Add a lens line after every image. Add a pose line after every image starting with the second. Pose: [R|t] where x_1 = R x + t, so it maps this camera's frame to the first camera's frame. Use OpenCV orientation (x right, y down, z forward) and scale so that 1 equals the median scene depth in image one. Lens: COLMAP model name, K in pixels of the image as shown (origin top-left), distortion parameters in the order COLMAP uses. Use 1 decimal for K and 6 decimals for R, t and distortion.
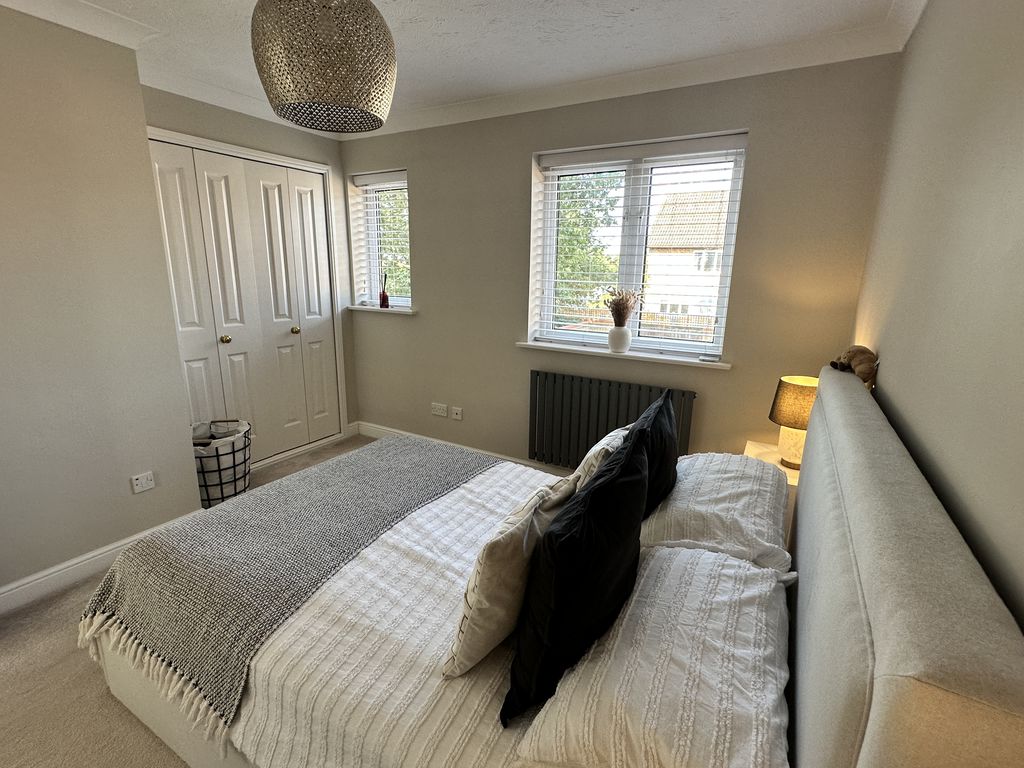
lens RADIAL K [[485.2, 0, 509.7], [0, 485.2, 380.1], [0, 0, 1]] dist [-0.006311, 0.000520]
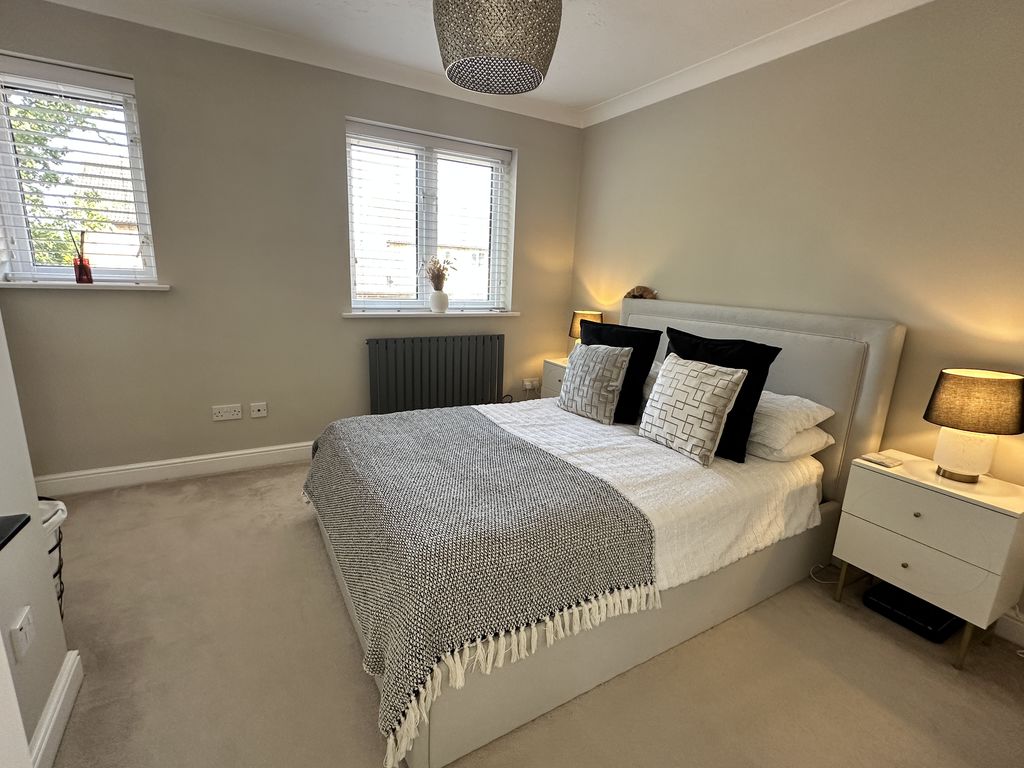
lens RADIAL K [[485.2, 0, 511.8], [0, 485.2, 385.3], [0, 0, 1]] dist [-0.006311, 0.000520]
pose [[0.472234, -0.196168, 0.859368, -0.748524], [0.165455, 0.977320, 0.132173, -0.011323], [-0.865806, 0.079770, 0.493981, 0.275806]]
